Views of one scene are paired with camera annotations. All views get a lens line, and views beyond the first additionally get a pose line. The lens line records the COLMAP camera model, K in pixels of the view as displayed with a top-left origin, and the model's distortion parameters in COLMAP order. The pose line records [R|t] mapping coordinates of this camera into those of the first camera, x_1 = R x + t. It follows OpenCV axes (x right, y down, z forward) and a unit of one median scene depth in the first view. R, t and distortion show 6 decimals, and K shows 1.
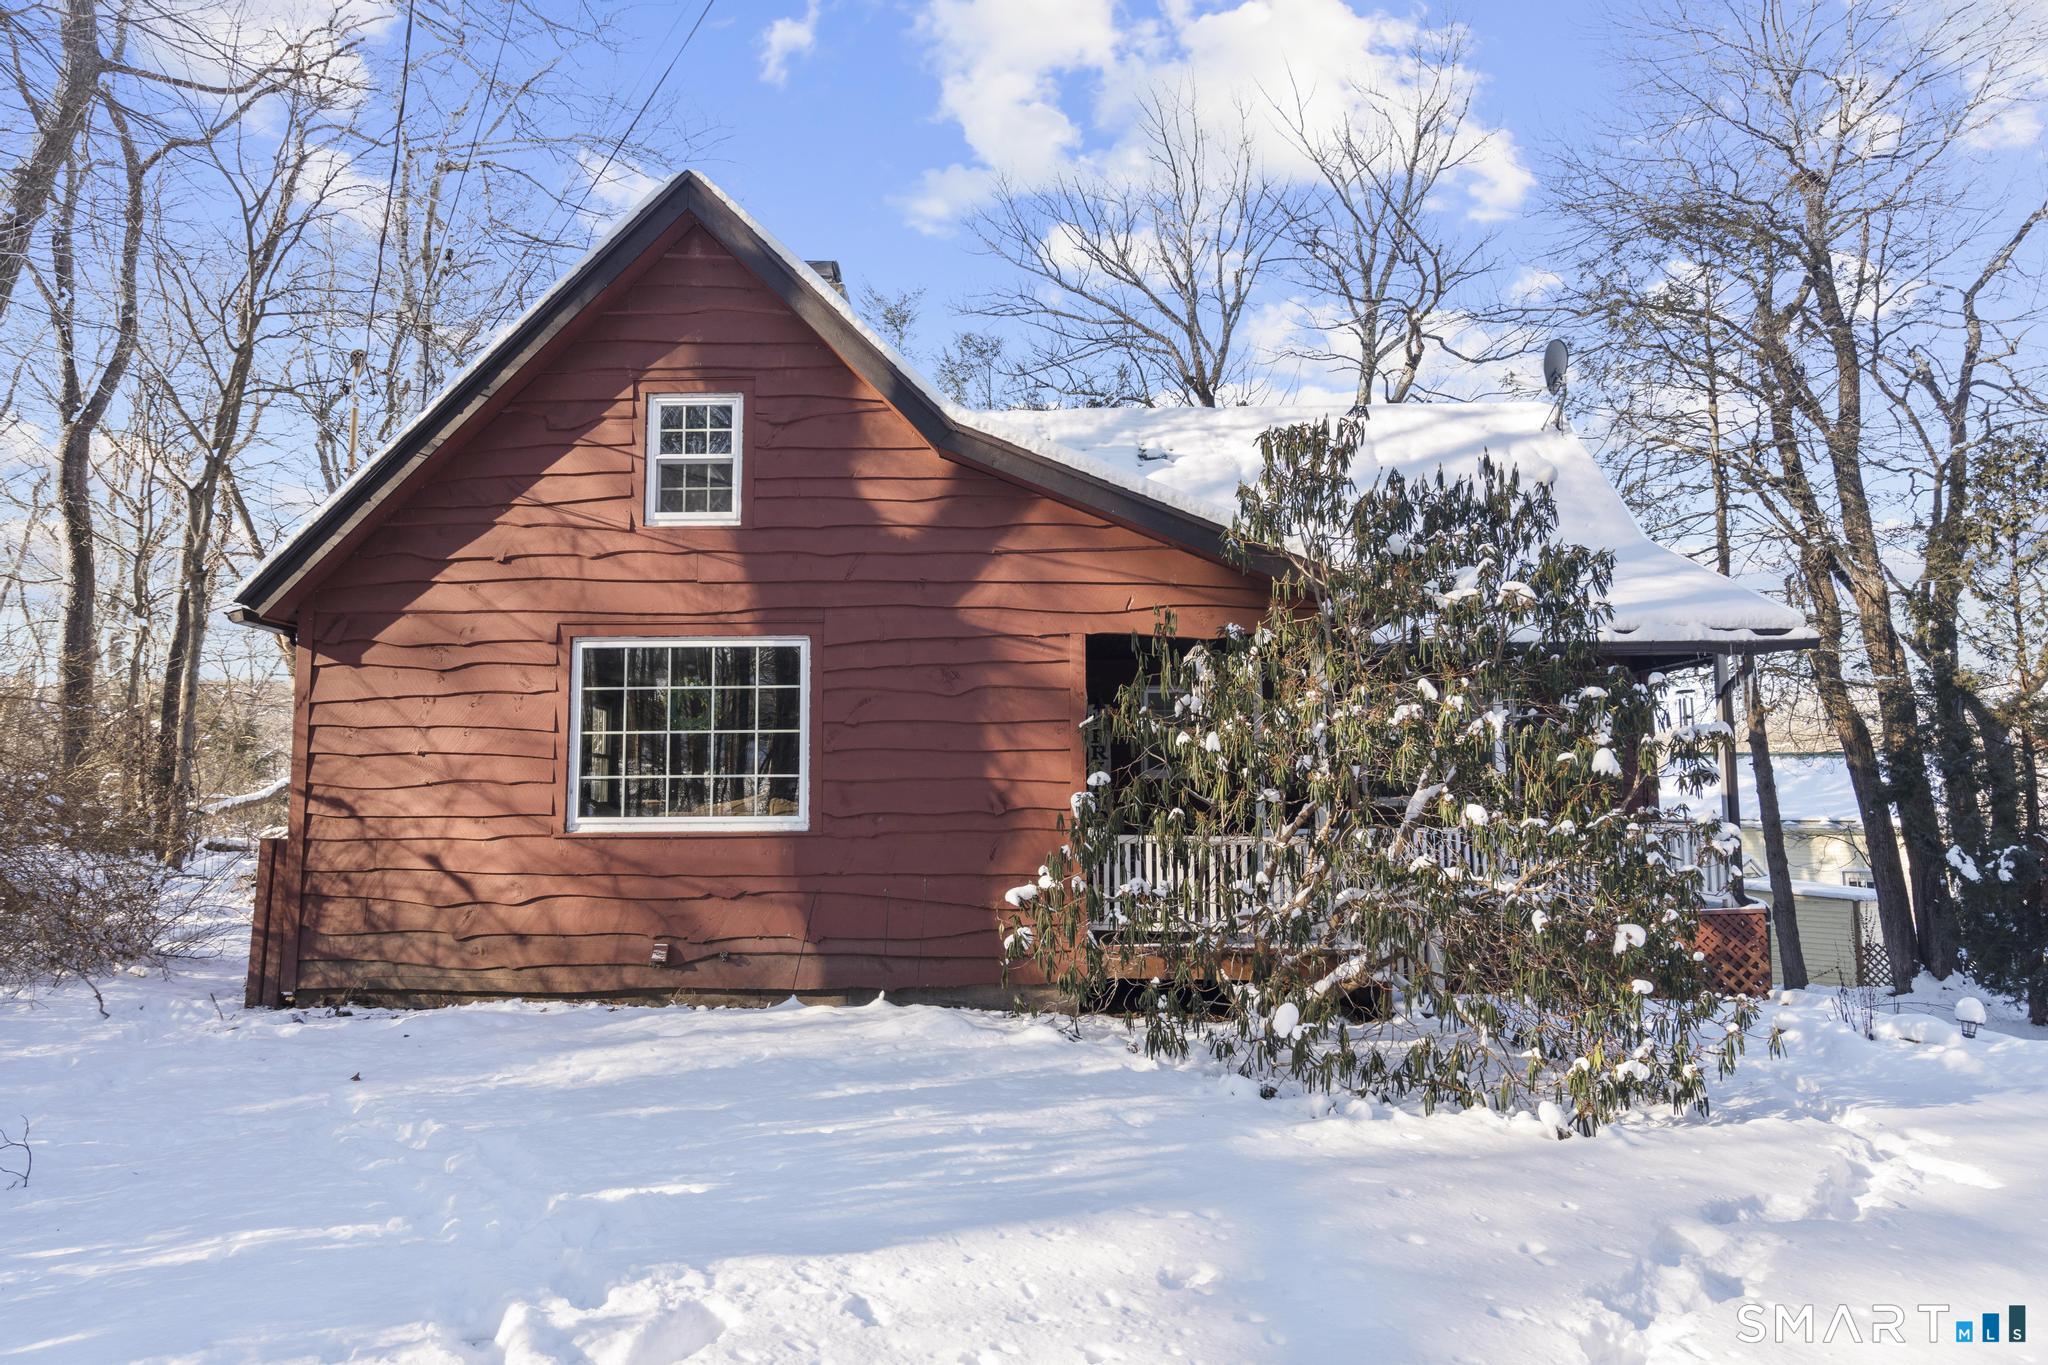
lens RADIAL K [[1309.0, 0, 1023.6], [0, 1309.0, 675.3], [0, 0, 1]] dist [-0.002247, 0.001544]
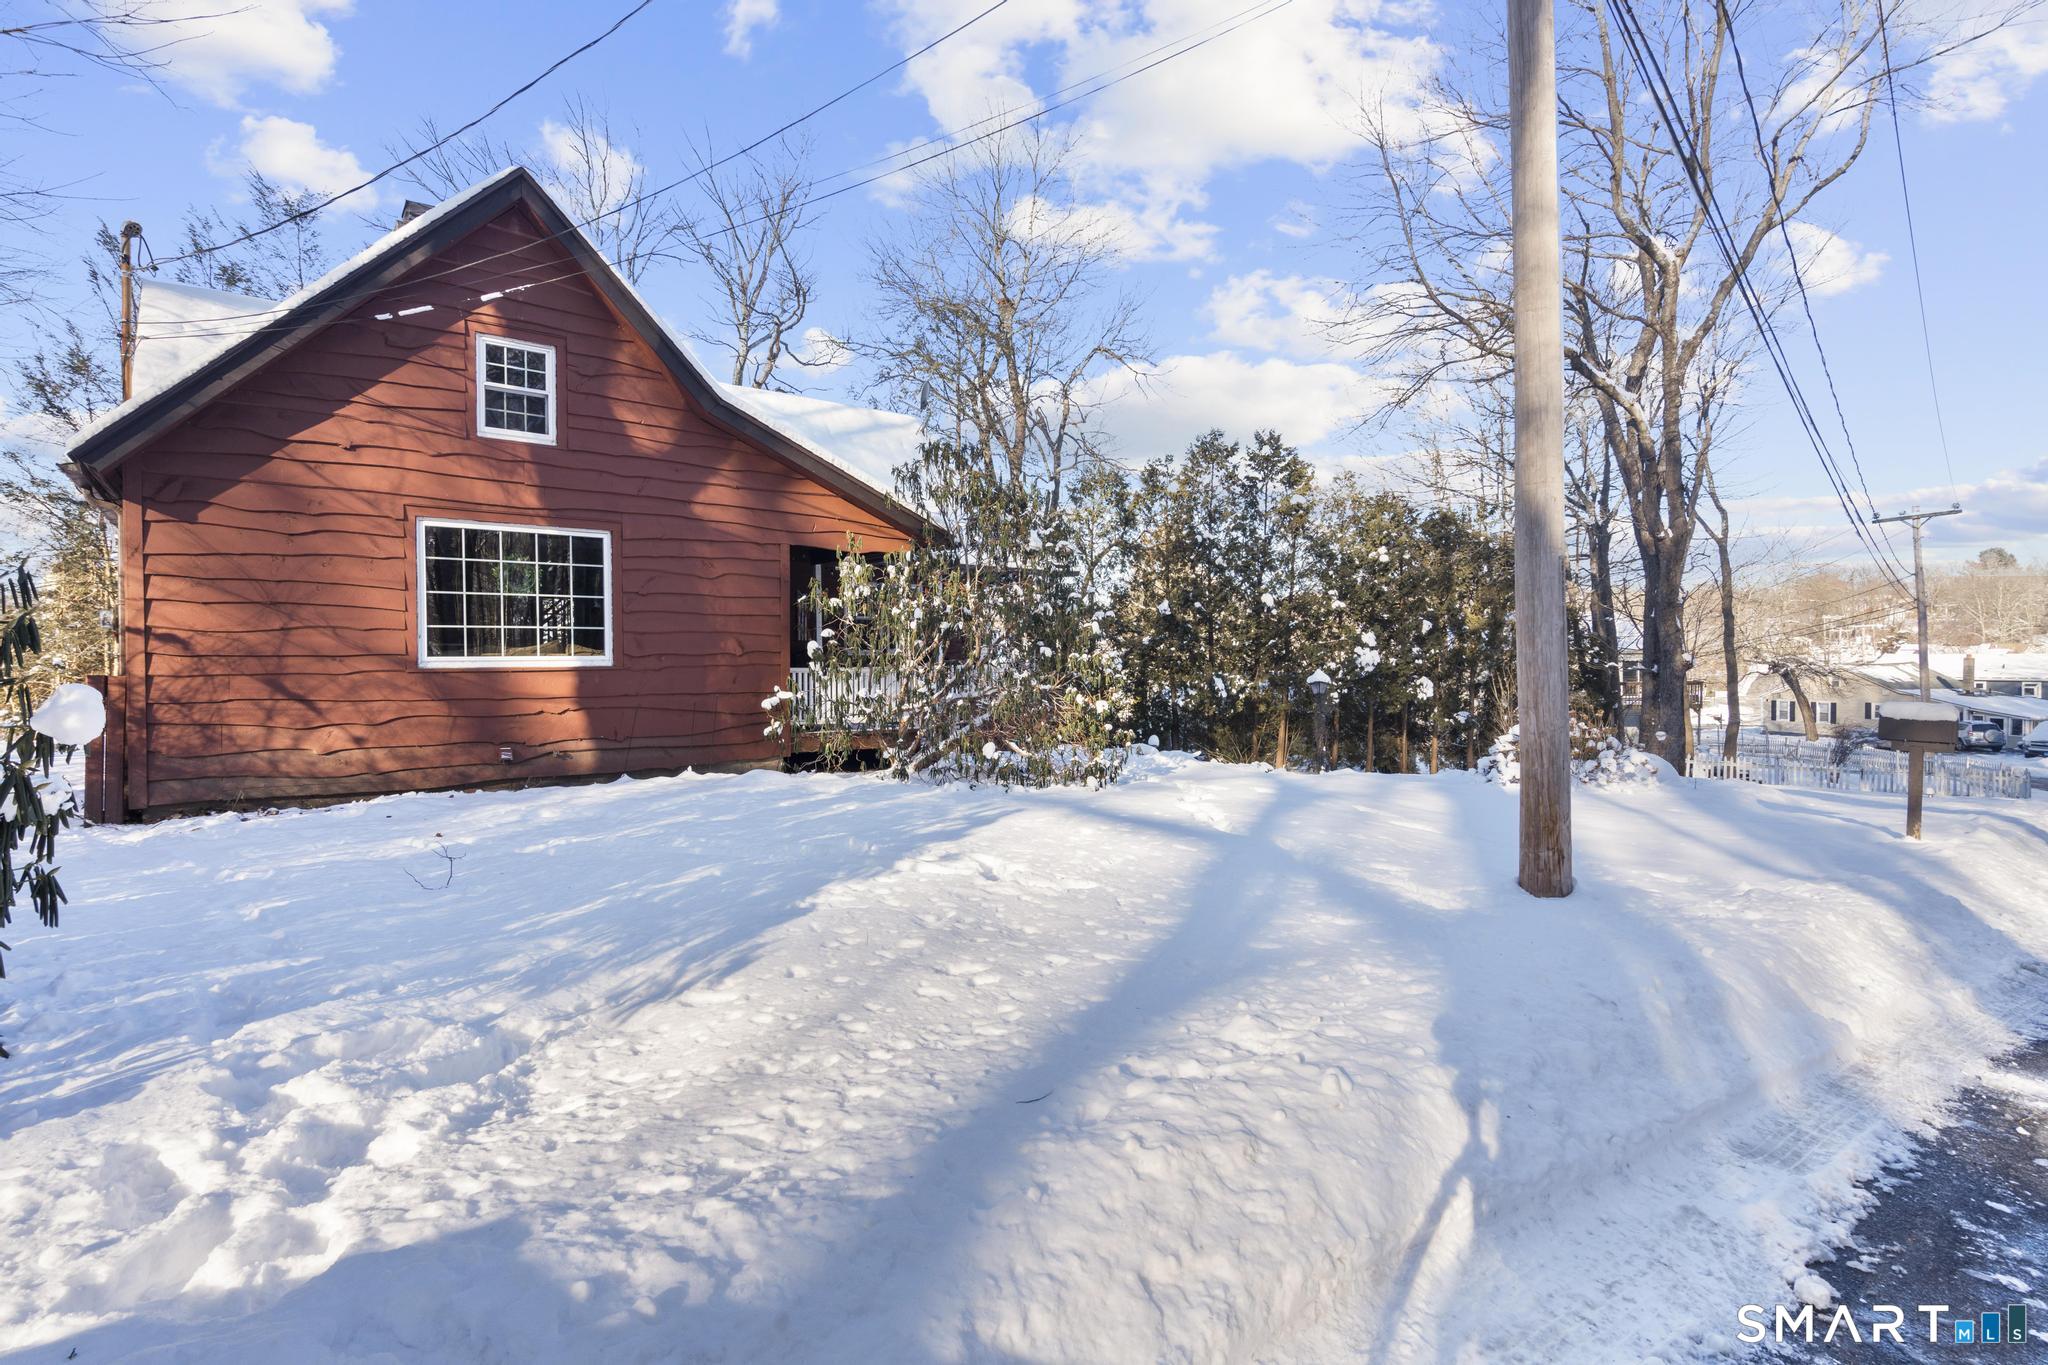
lens RADIAL K [[945.9, 0, 1021.0], [0, 945.9, 675.2], [0, 0, 1]] dist [-0.000641, -0.000094]
pose [[0.766417, -0.010381, 0.642260, -0.486152], [-0.064516, 0.993569, 0.093047, 0.001044], [-0.639095, -0.112749, 0.760819, -0.097704]]
